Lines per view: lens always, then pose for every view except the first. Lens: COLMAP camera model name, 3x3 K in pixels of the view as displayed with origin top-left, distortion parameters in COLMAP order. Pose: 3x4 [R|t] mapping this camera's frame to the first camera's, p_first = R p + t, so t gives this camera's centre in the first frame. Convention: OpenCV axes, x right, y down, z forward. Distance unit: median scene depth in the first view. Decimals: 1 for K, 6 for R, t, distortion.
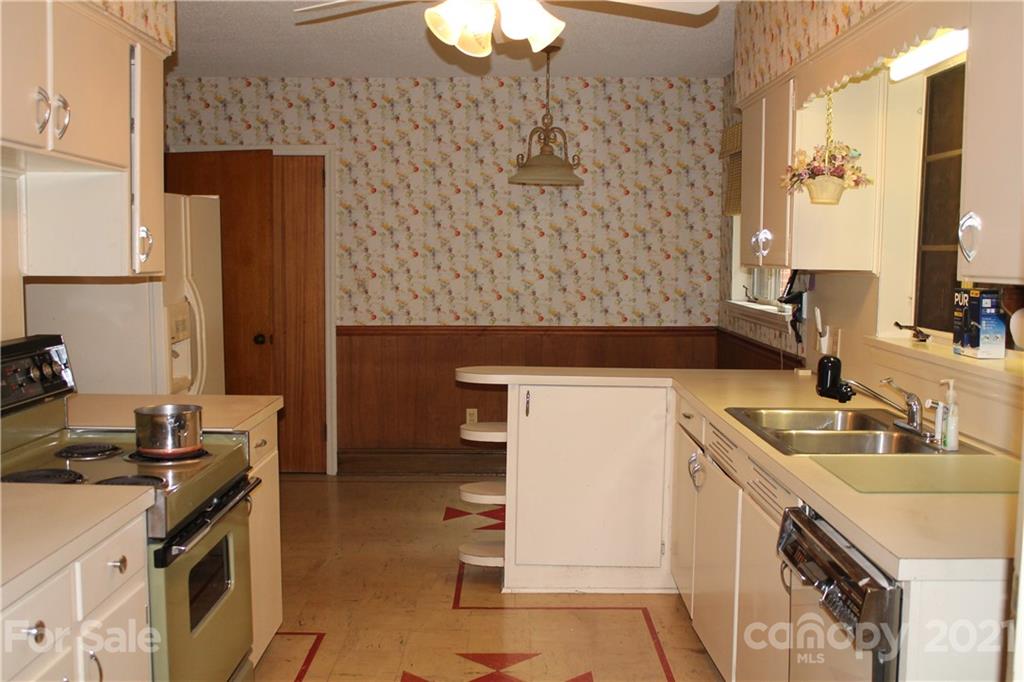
lens RADIAL K [[1006.2, 0, 512.0], [0, 1006.2, 341.0], [0, 0, 1]] dist [-0.076032, 0.012724]
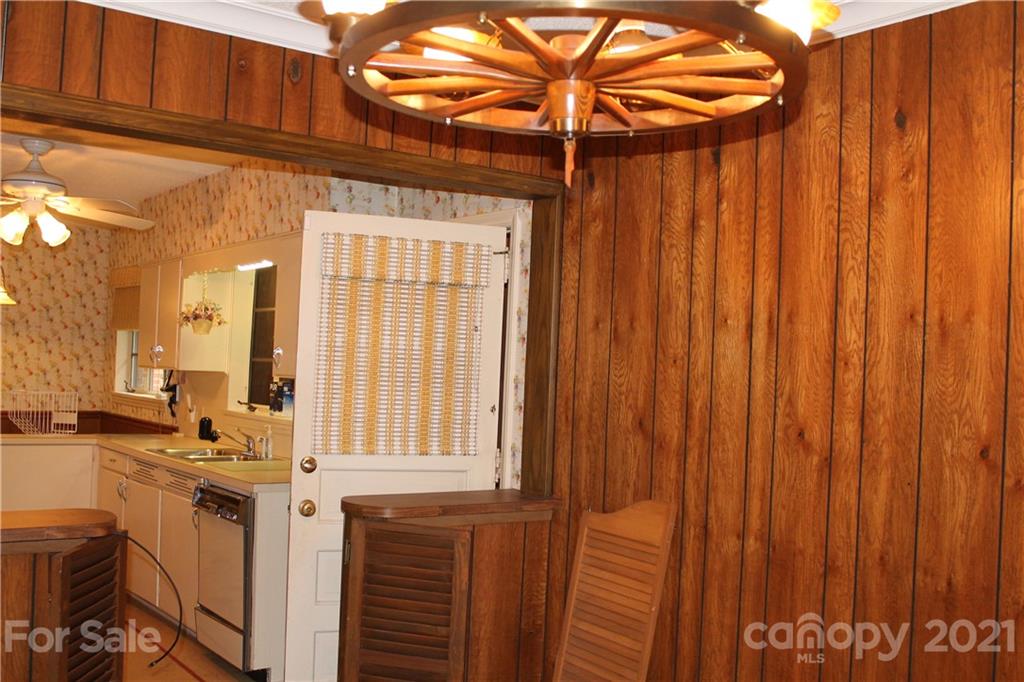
lens RADIAL K [[1006.2, 0, 512.0], [0, 1006.2, 341.0], [0, 0, 1]] dist [-0.076032, 0.012724]
pose [[0.787429, 0.038354, 0.615211, -0.342532], [0.024151, 0.995376, -0.092966, 0.054232], [-0.615932, 0.088062, 0.782862, -0.731485]]
